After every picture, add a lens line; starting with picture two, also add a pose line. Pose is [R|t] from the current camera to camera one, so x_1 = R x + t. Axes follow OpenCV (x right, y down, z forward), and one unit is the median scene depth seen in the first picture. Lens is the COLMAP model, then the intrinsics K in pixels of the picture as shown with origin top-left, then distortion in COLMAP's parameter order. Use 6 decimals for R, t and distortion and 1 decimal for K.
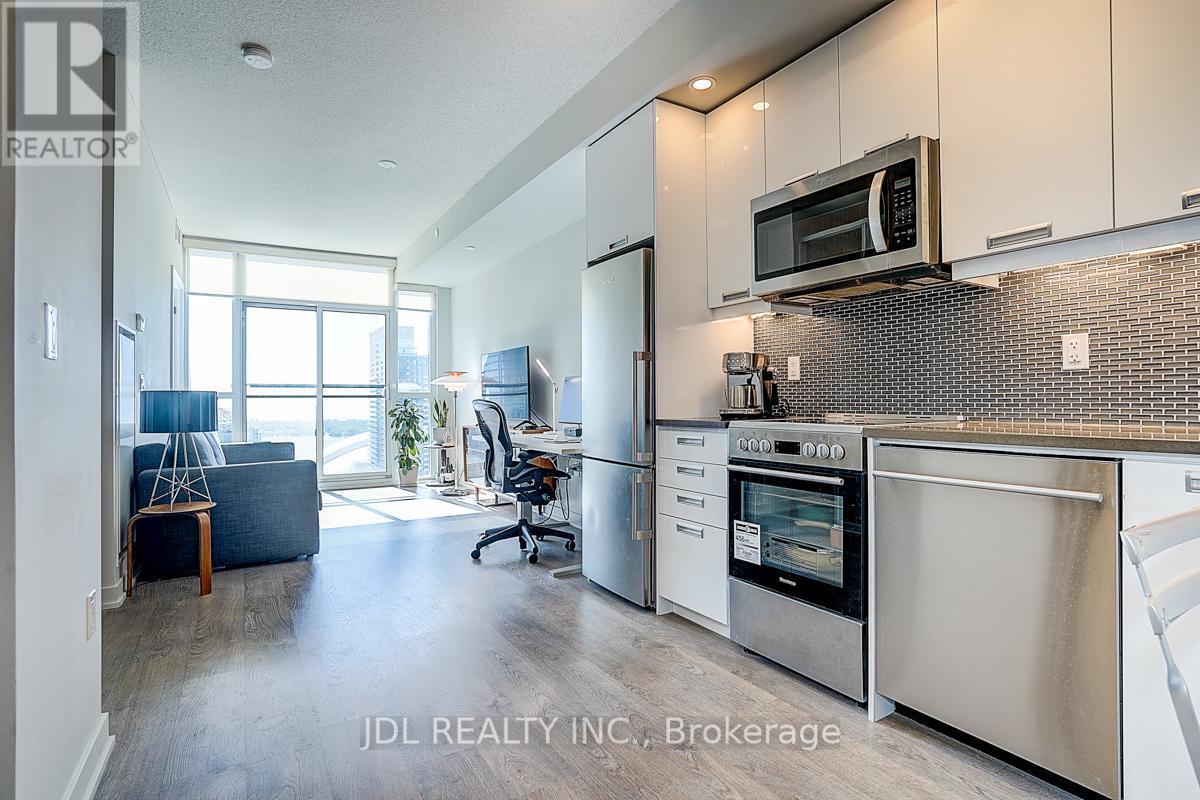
lens RADIAL K [[603.9, 0, 591.3], [0, 603.9, 399.4], [0, 0, 1]] dist [-0.043872, 0.019282]
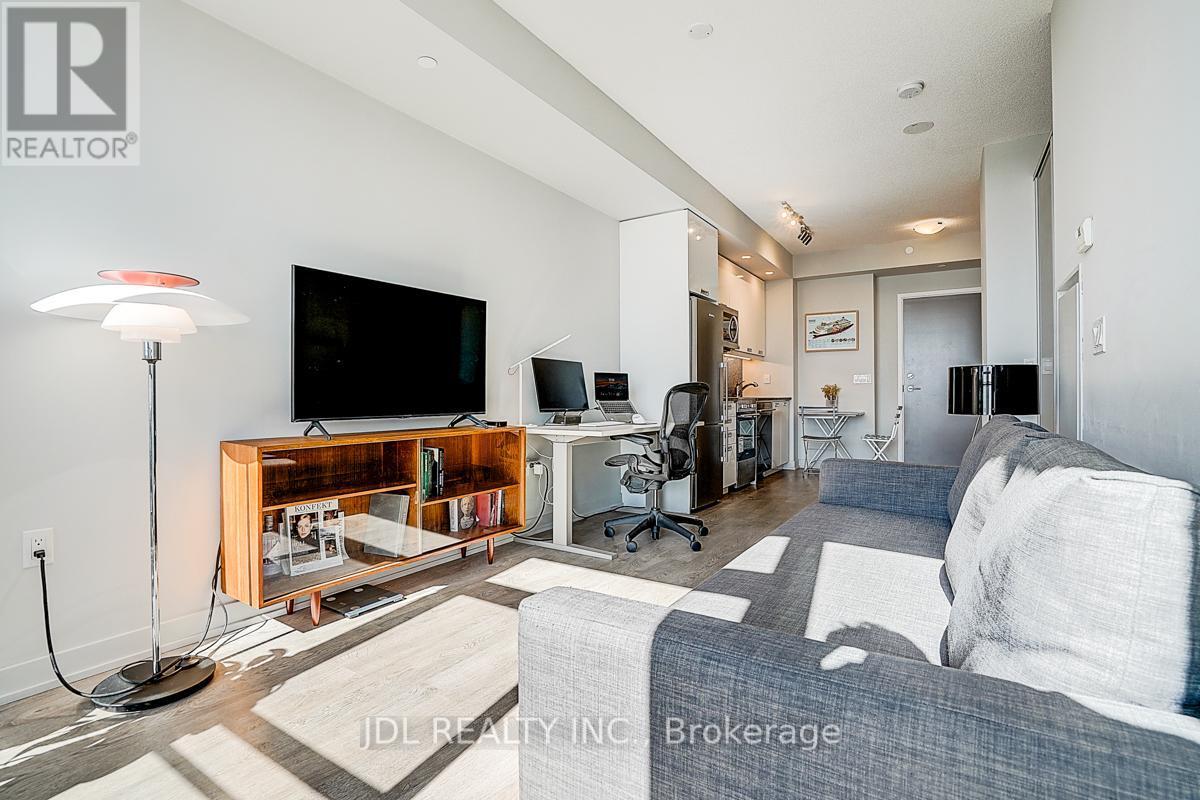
lens RADIAL K [[563.2, 0, 595.9], [0, 563.2, 410.1], [0, 0, 1]] dist [-0.041968, 0.014127]
pose [[-0.469609, -0.005157, 0.882859, -1.315787], [0.006530, 0.999935, 0.009314, 0.056762], [-0.882850, 0.010139, -0.469545, 2.269787]]
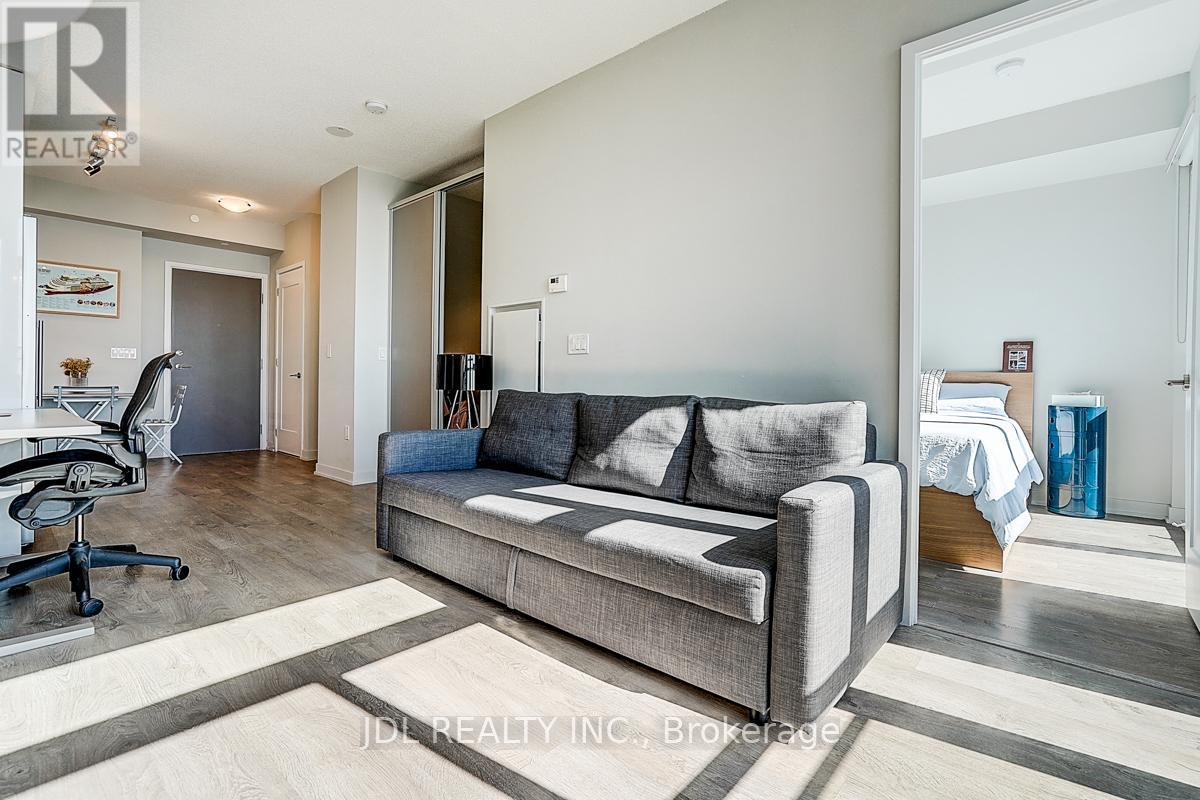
lens RADIAL K [[563.2, 0, 605.5], [0, 563.2, 382.8], [0, 0, 1]] dist [-0.041968, 0.014127]
pose [[-0.948770, 0.001217, -0.315964, -0.721566], [0.000747, 0.999998, 0.001610, 0.057157], [0.315966, 0.001292, -0.948770, 2.564195]]
